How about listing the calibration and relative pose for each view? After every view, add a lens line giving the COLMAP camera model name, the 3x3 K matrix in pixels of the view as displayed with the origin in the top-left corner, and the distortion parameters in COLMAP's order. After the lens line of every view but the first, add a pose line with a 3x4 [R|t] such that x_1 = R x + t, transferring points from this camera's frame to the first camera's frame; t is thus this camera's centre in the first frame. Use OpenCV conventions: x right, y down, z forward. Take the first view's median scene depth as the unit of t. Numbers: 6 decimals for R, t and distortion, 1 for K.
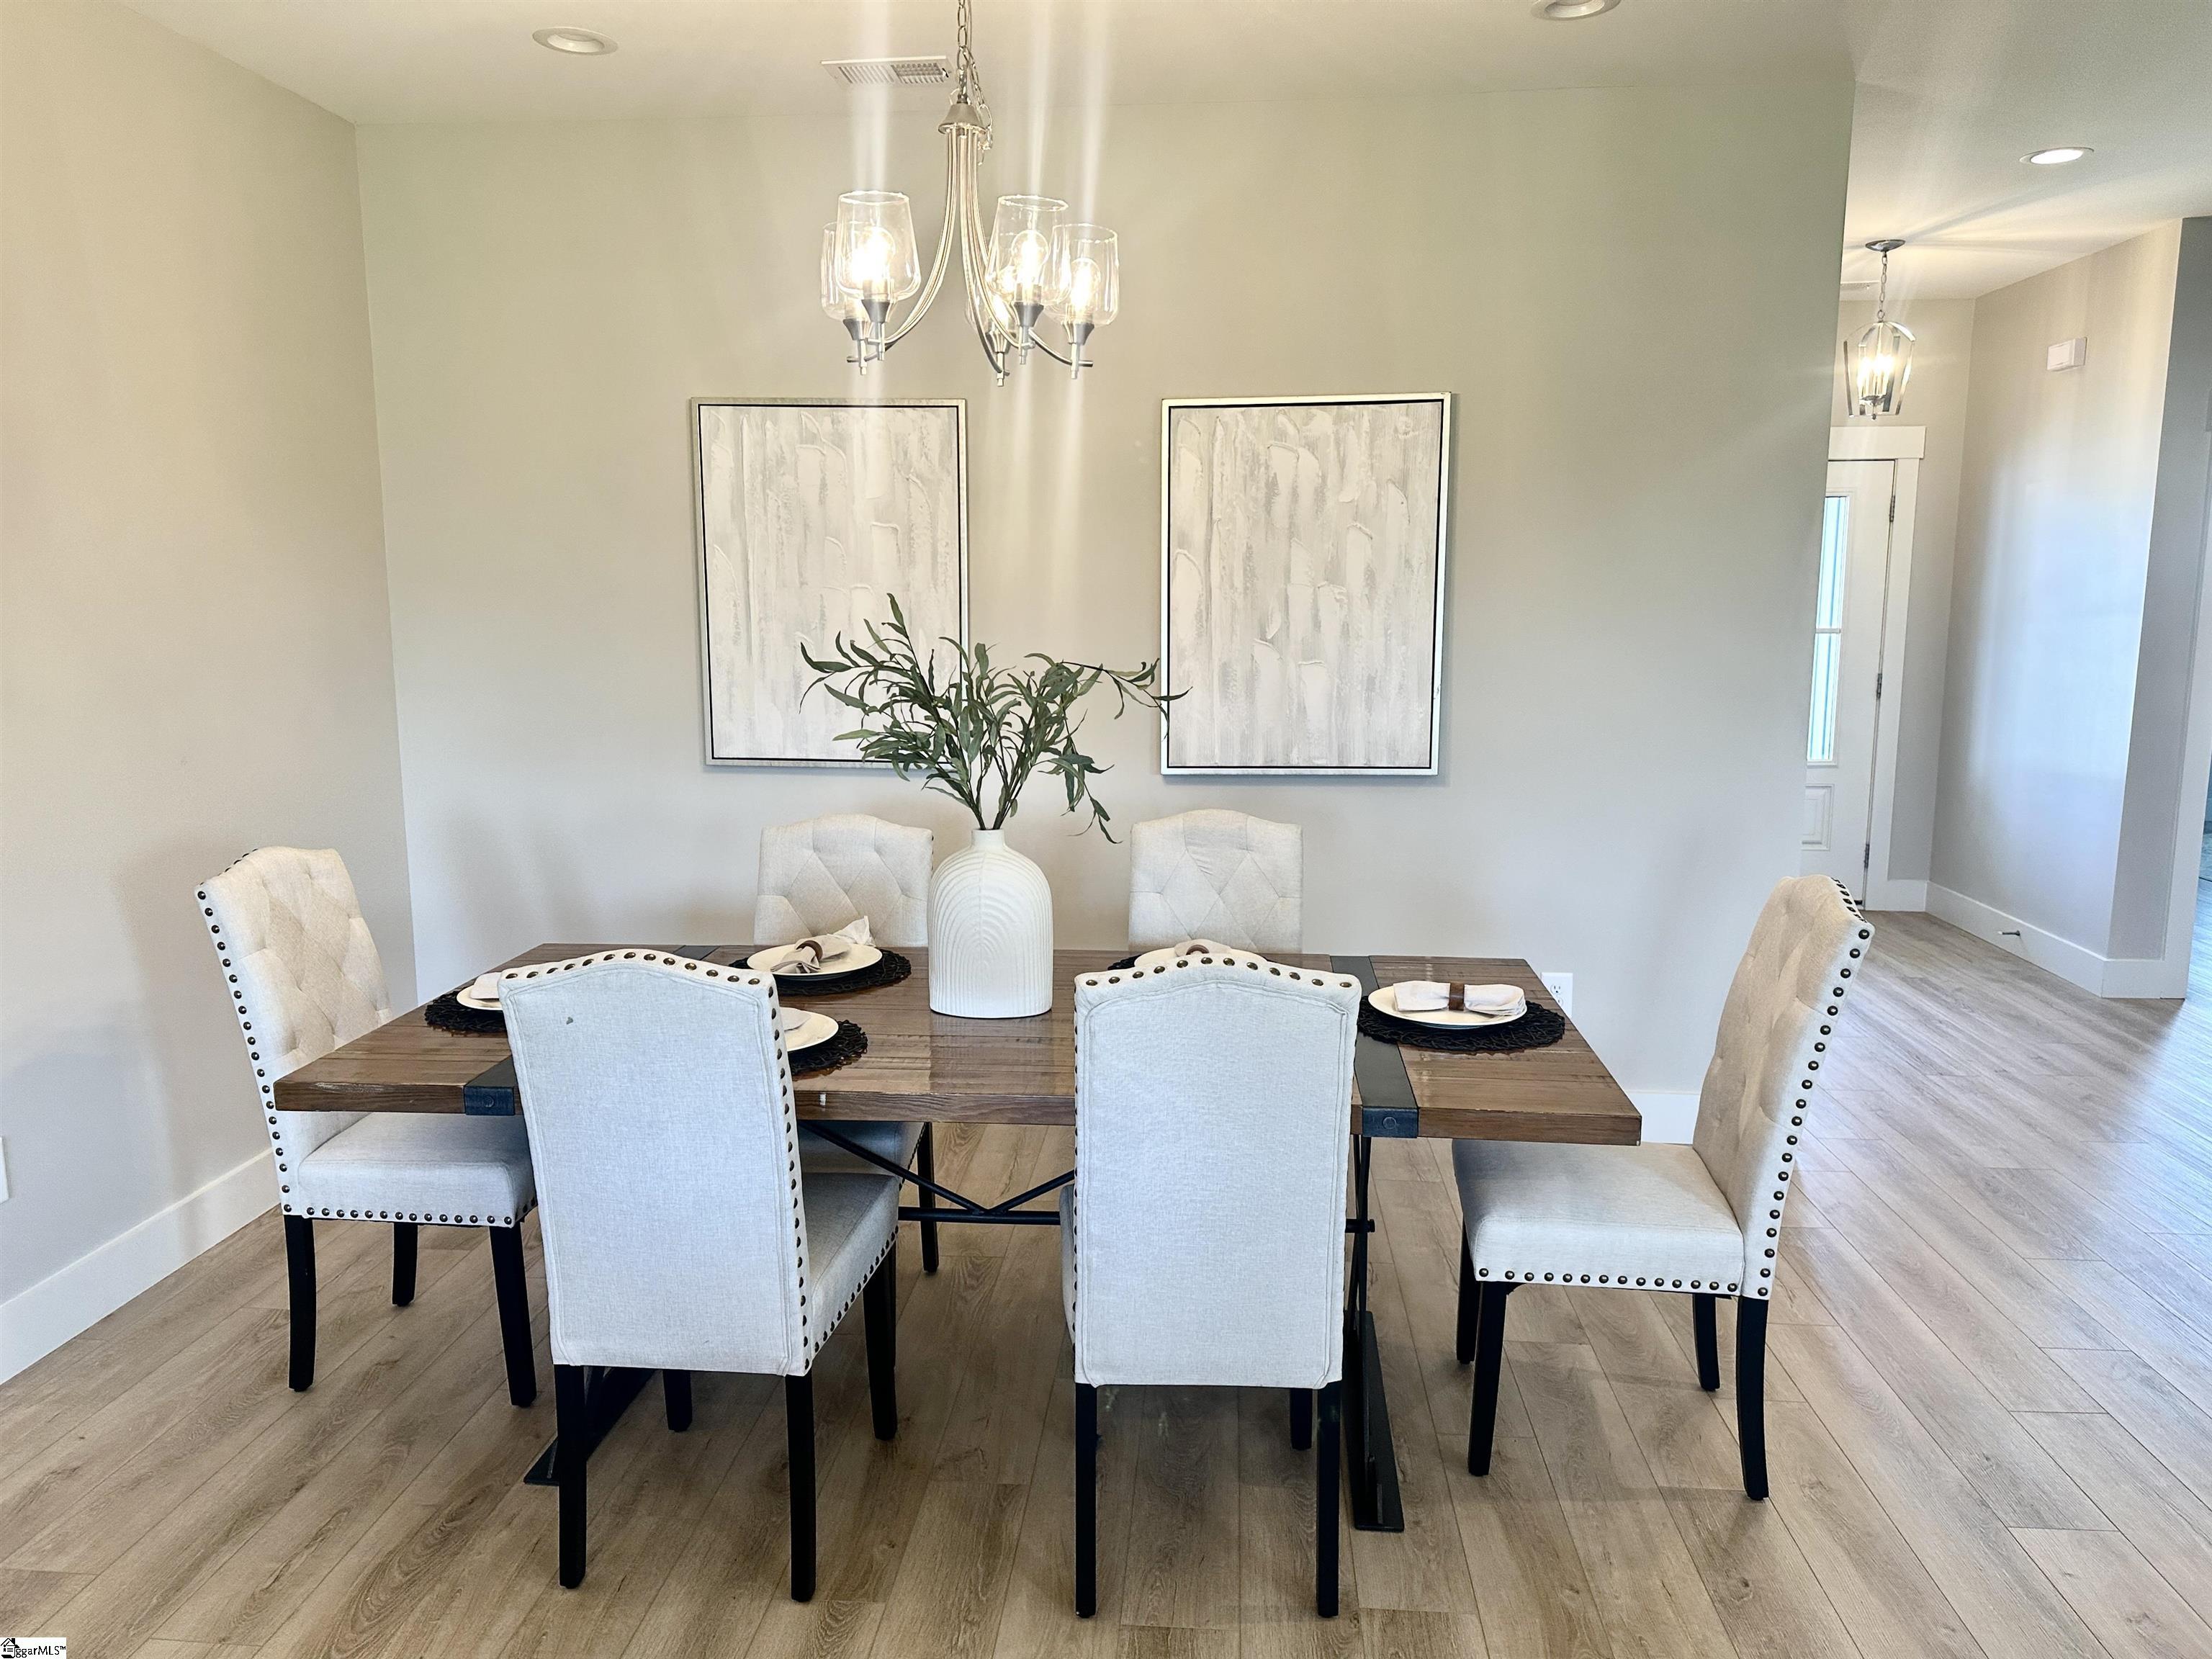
lens RADIAL K [[1552.5, 0, 1098.2], [0, 1552.5, 833.1], [0, 0, 1]] dist [0.134599, -0.160710]
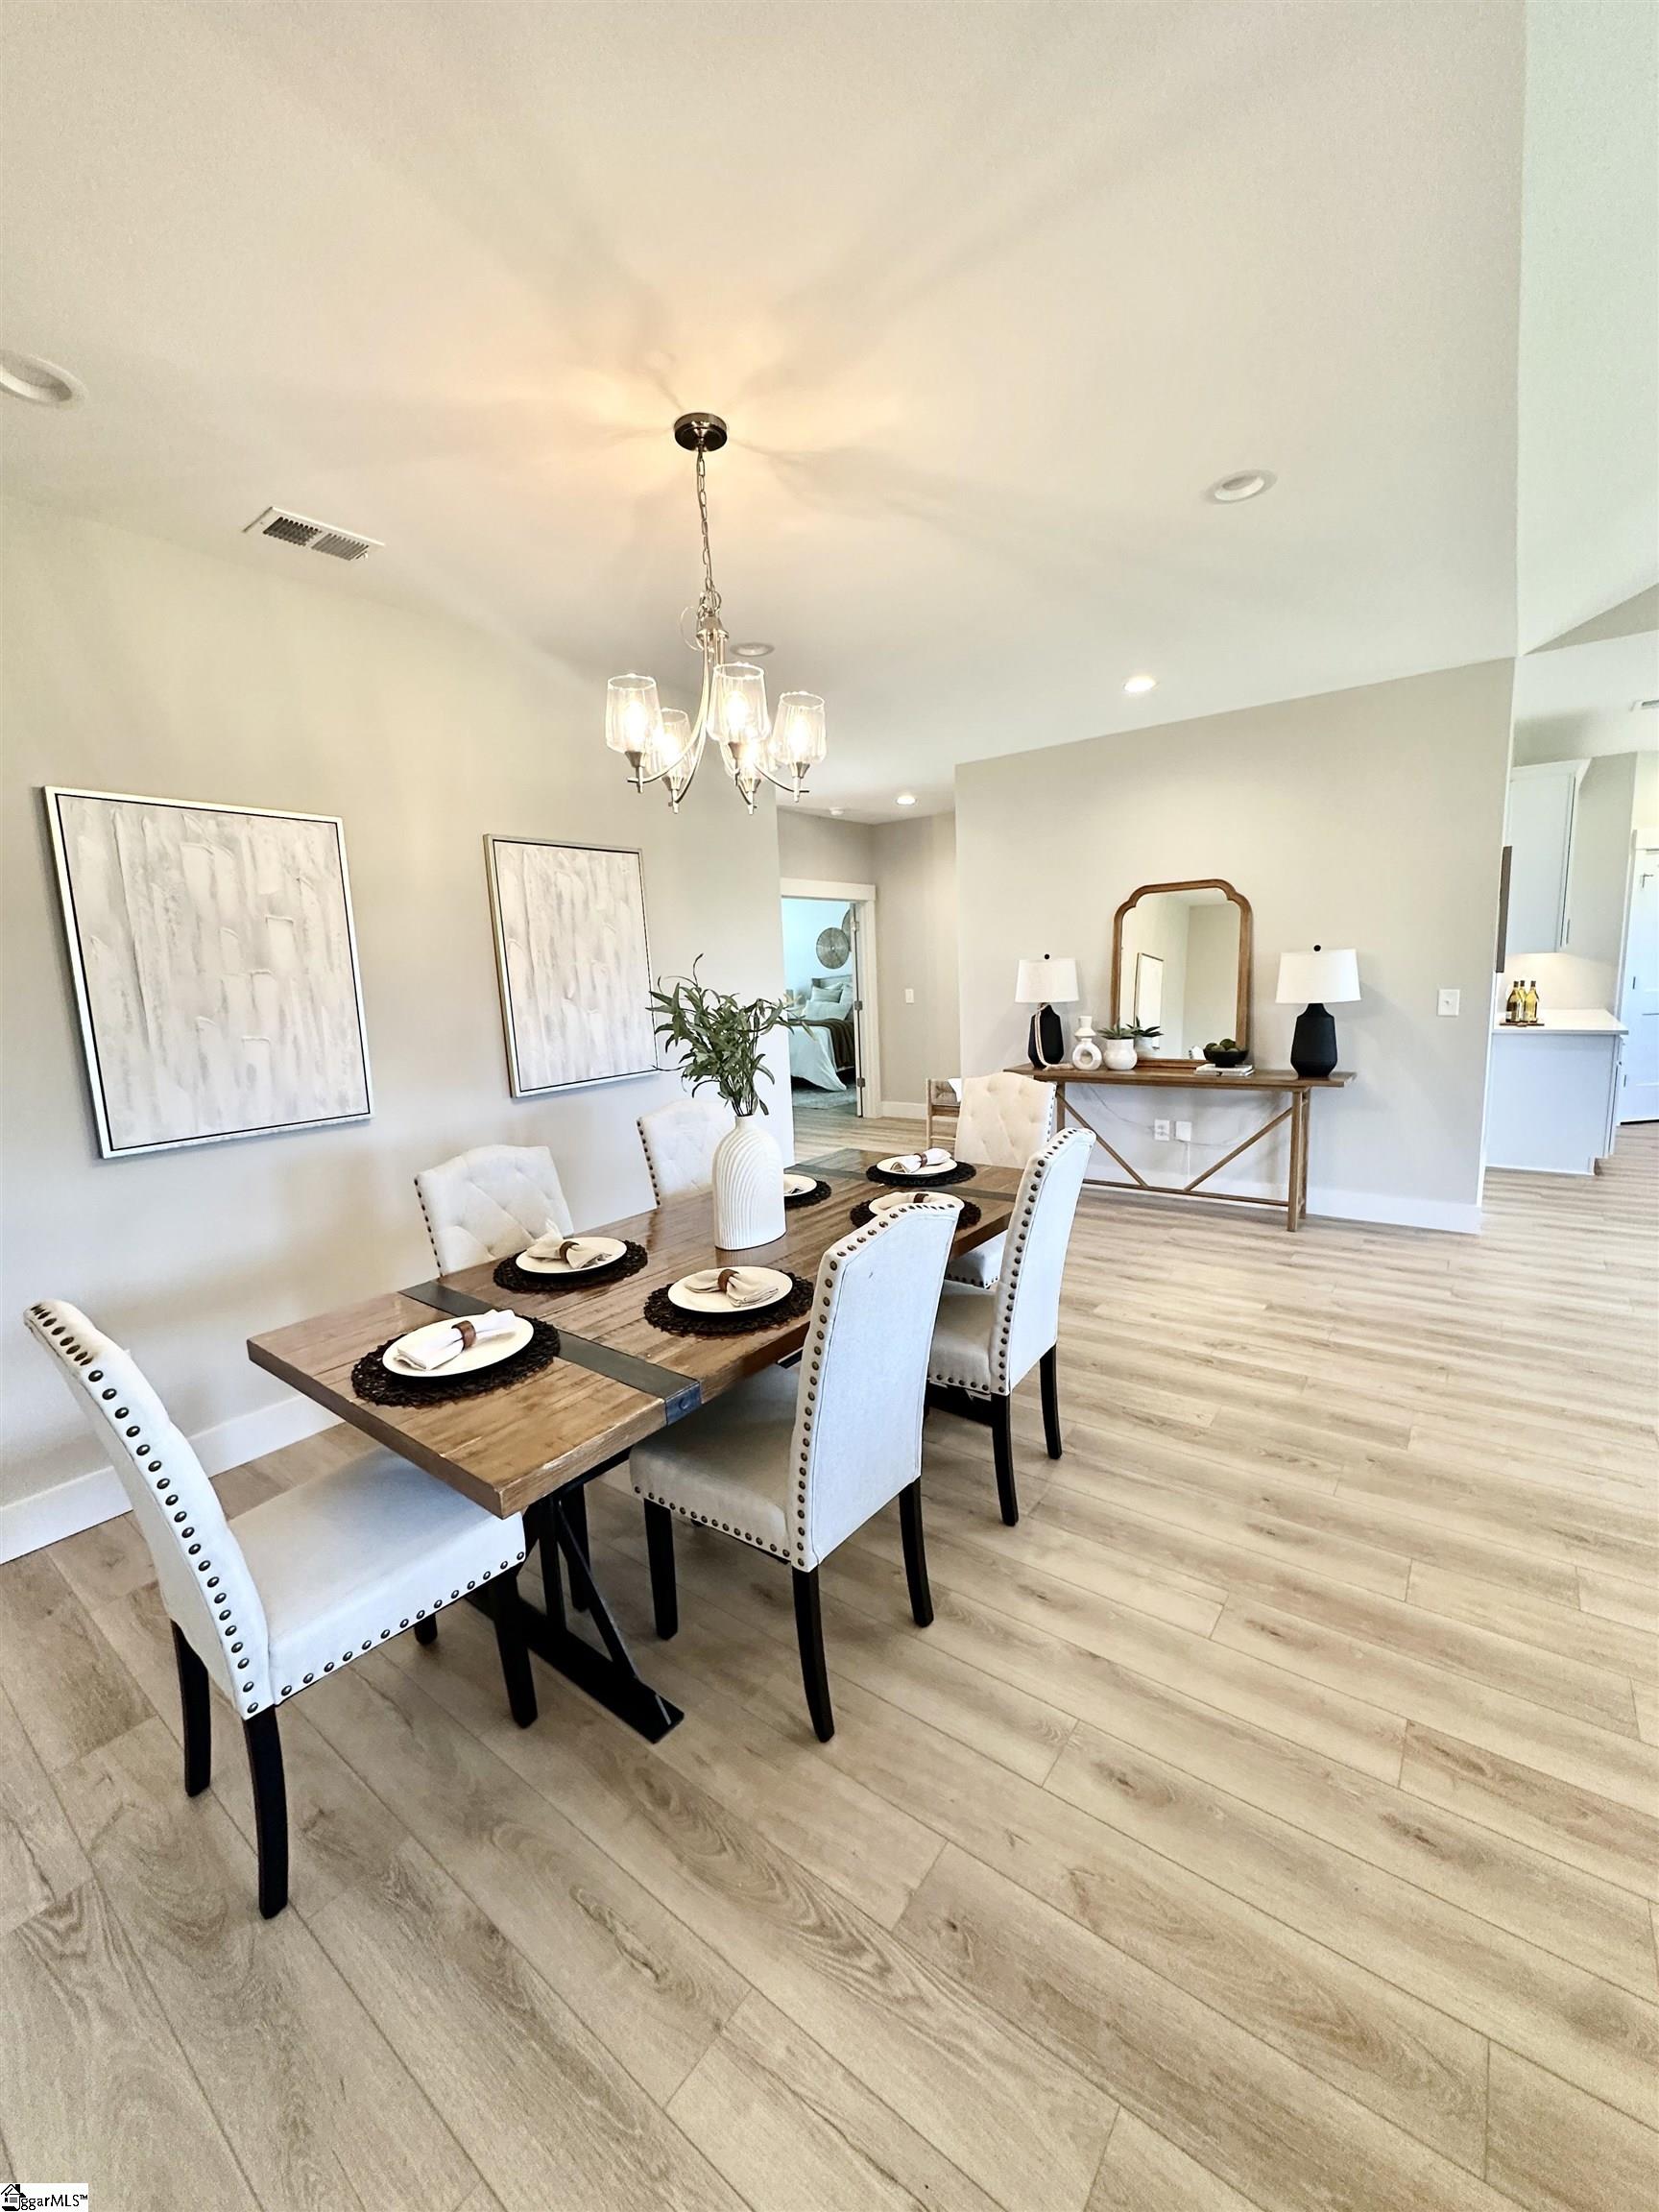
lens RADIAL K [[882.5, 0, 828.4], [0, 882.5, 1101.3], [0, 0, 1]] dist [-0.003421, 0.000066]
pose [[0.537882, -0.147788, 0.829965, -0.481489], [0.172543, 0.982972, 0.063212, -0.036384], [-0.825174, 0.109204, 0.554222, 0.326687]]
